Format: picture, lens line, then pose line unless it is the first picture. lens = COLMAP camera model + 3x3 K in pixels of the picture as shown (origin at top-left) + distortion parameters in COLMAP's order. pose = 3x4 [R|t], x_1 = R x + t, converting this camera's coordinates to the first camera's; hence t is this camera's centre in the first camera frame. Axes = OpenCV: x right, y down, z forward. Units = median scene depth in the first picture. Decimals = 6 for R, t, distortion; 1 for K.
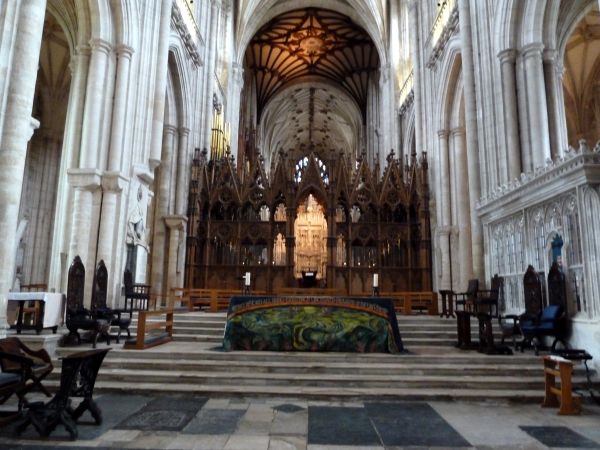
lens RADIAL K [[440.7, 0, 299.7], [0, 440.7, 224.9], [0, 0, 1]] dist [-0.013835, -0.004054]
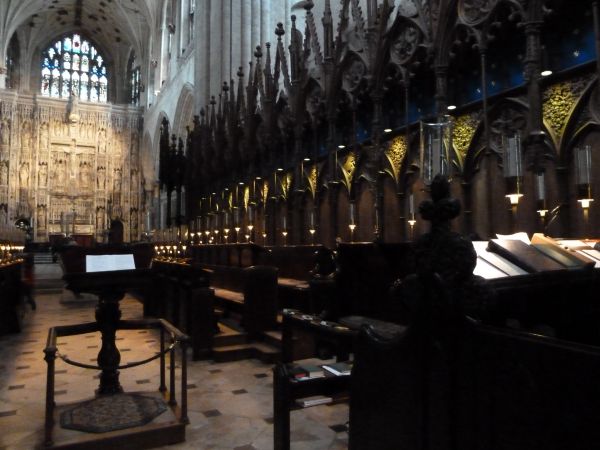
lens RADIAL K [[440.7, 0, 299.4], [0, 440.7, 224.9], [0, 0, 1]] dist [-0.013835, -0.004054]
pose [[0.874344, 0.005441, 0.485277, 0.001827], [-0.061224, 0.993185, 0.099175, 0.030769], [-0.481430, -0.116424, 0.868718, 0.323359]]
